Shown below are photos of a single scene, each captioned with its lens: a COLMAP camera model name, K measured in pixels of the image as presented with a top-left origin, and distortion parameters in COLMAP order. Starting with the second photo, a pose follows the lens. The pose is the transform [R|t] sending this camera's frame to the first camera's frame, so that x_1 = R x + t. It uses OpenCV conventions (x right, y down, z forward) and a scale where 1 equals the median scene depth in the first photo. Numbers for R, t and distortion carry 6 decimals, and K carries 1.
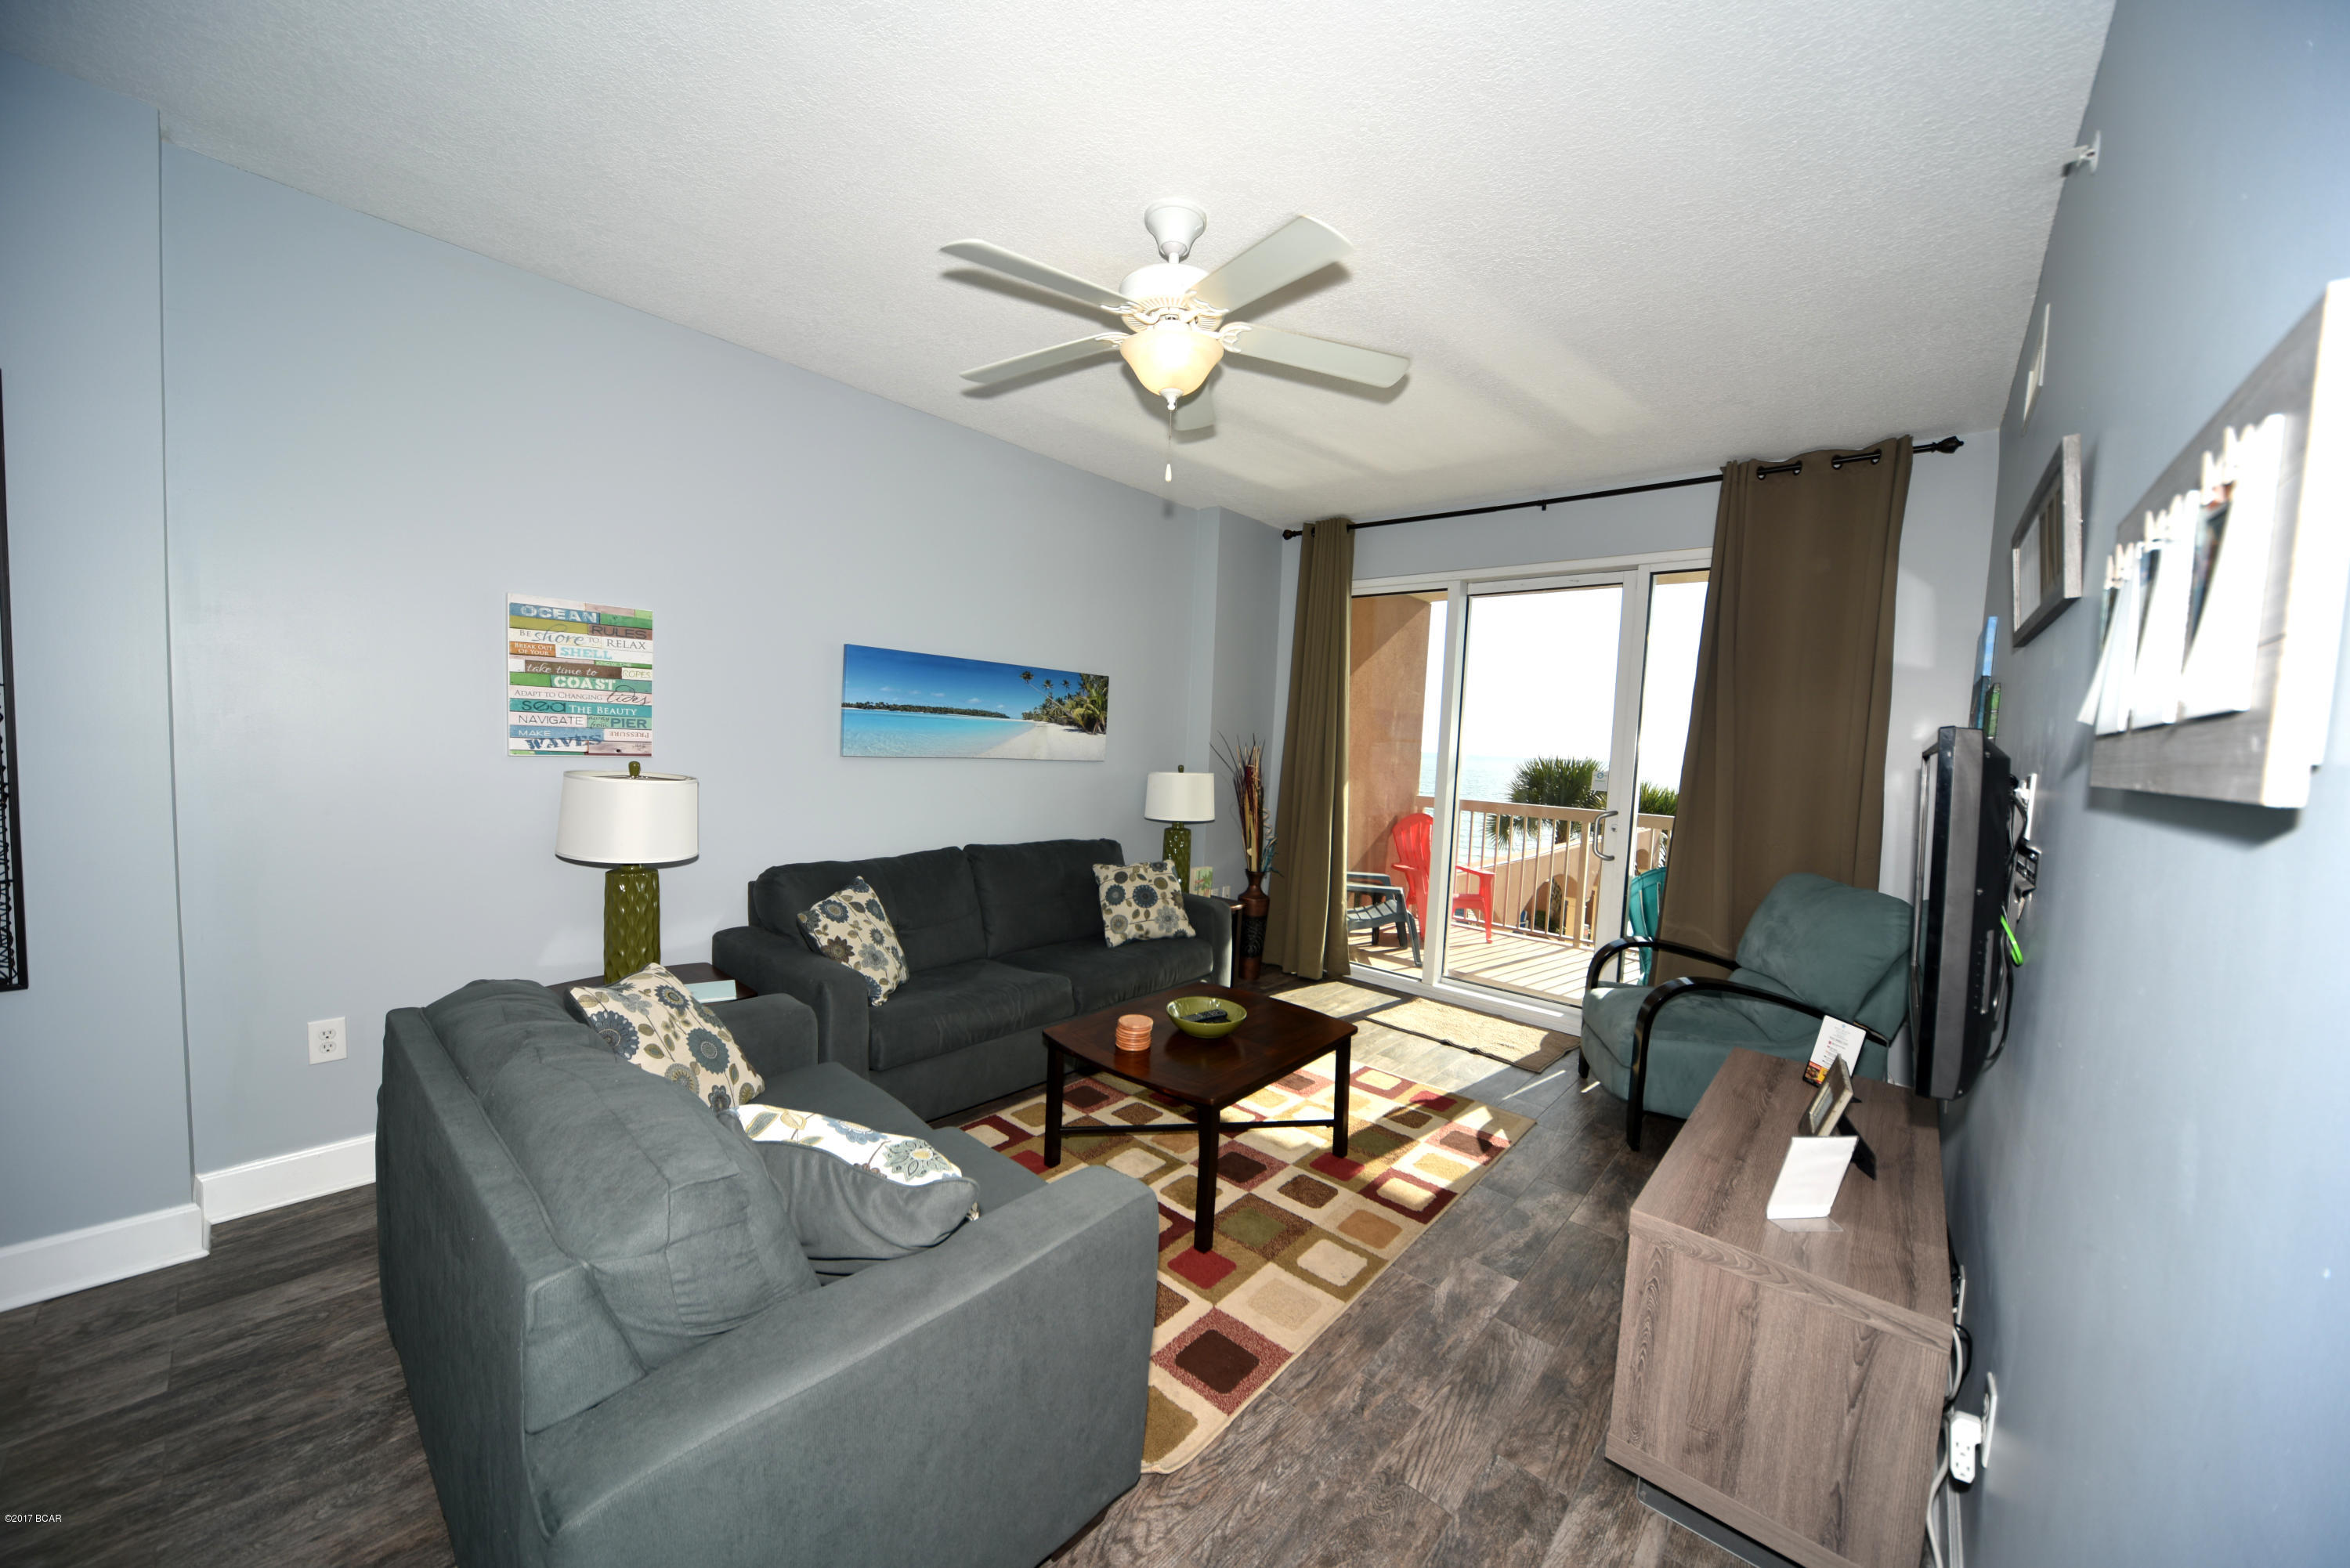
lens RADIAL K [[839.7, 0, 1181.6], [0, 839.7, 789.1], [0, 0, 1]] dist [-0.001709, 0.000004]
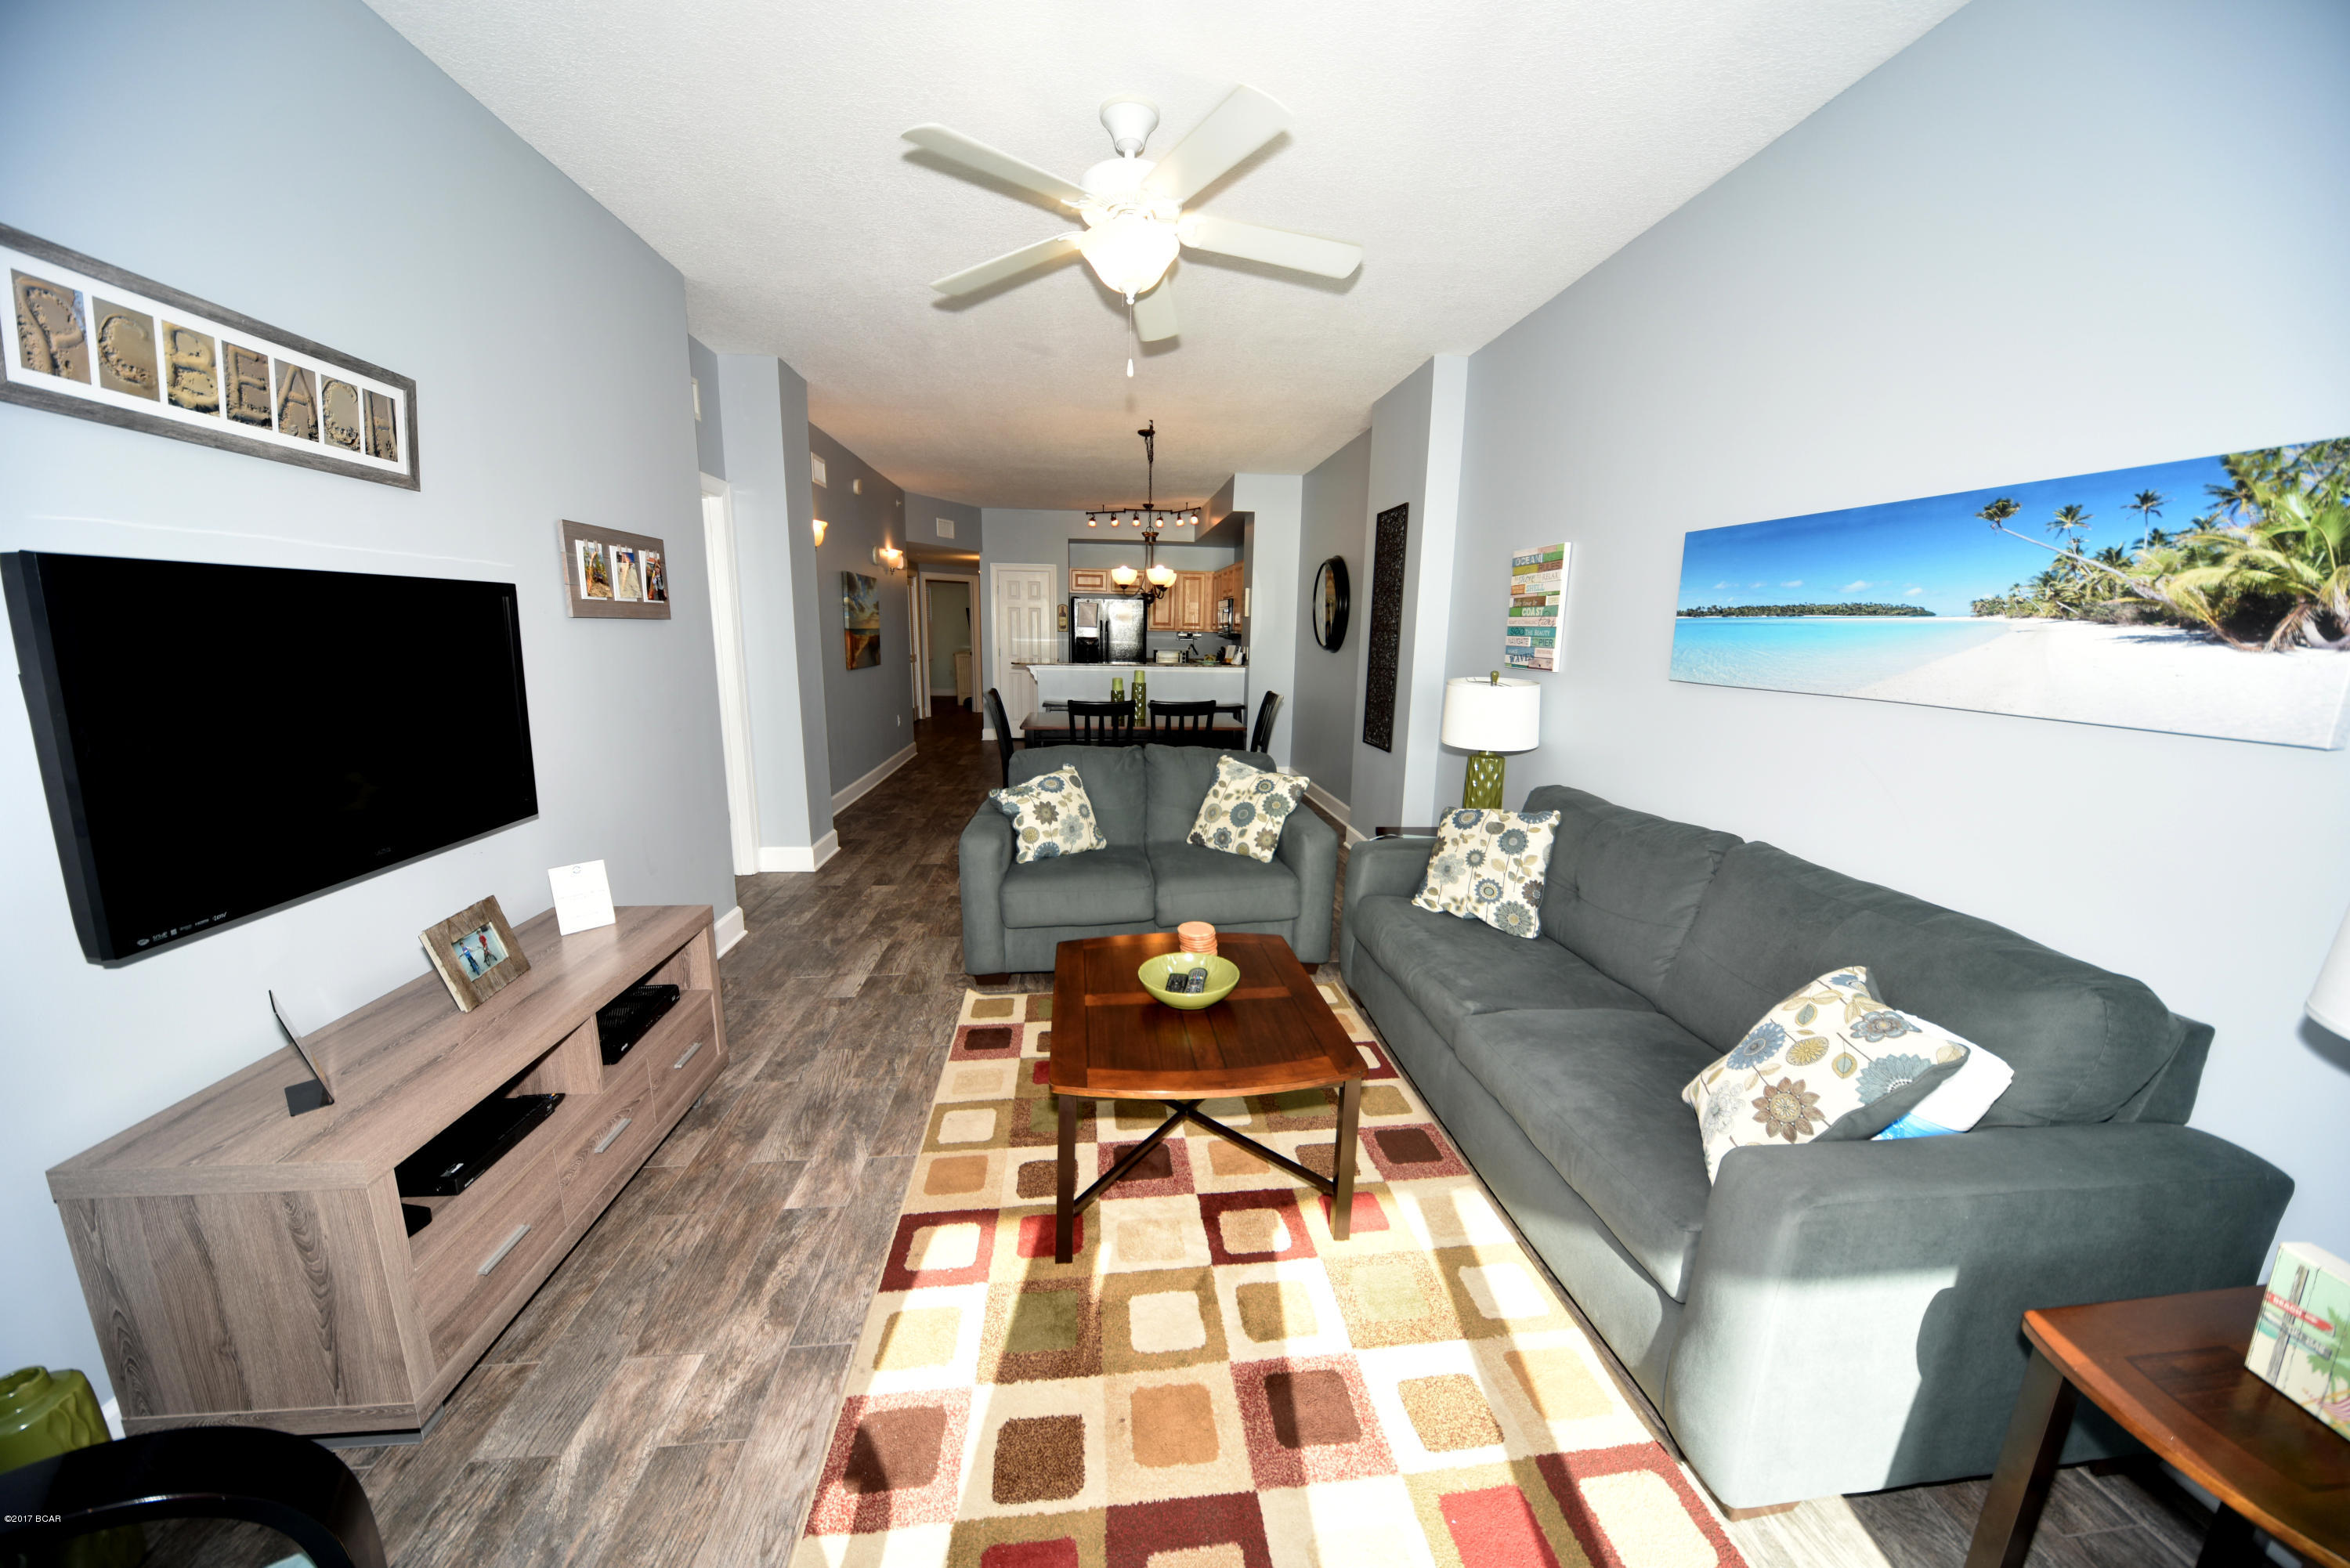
lens RADIAL K [[819.3, 0, 1192.0], [0, 819.3, 790.8], [0, 0, 1]] dist [-0.006181, 0.000166]
pose [[-0.666677, 0.090341, -0.739852, 0.568700], [-0.092711, 0.974867, 0.202580, -0.062055], [0.739559, 0.203648, -0.641546, 1.421383]]
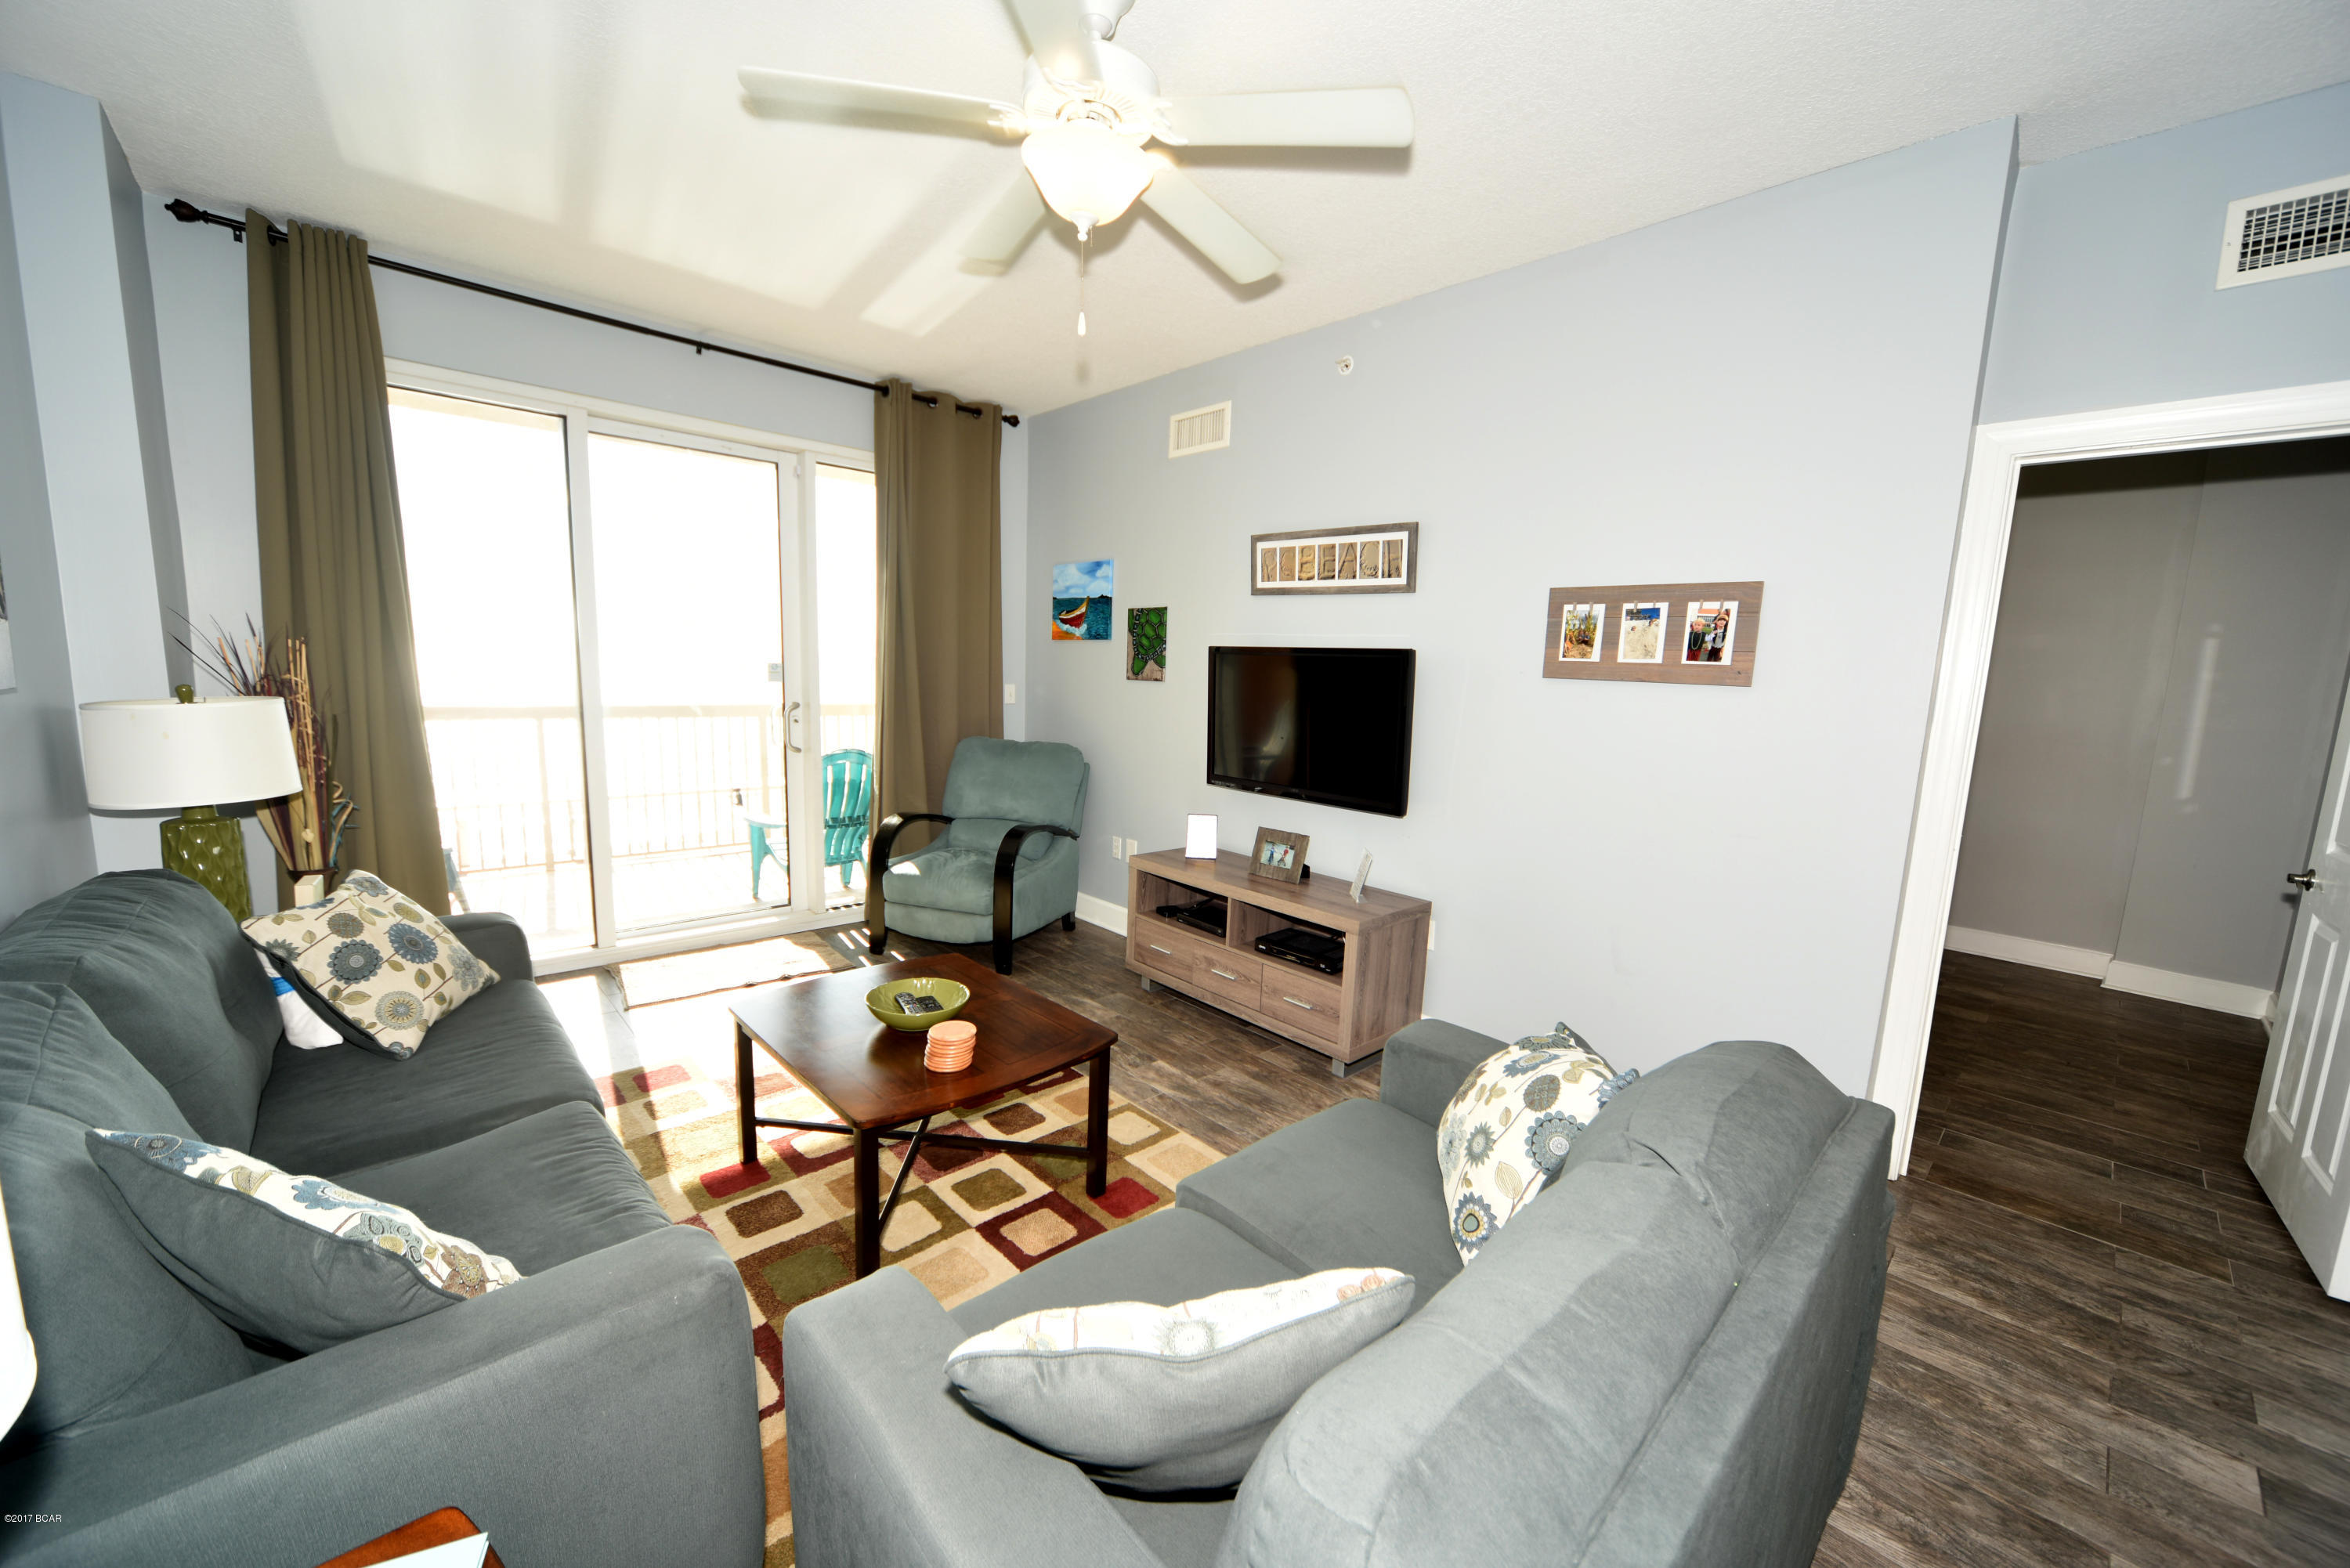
lens RADIAL K [[910.8, 0, 1167.3], [0, 910.8, 789.4], [0, 0, 1]] dist [0.003639, 0.000056]
pose [[0.111030, -0.181551, 0.977094, -0.740702], [0.028052, 0.983353, 0.179526, -0.079168], [-0.993421, 0.007476, 0.114274, 0.642937]]
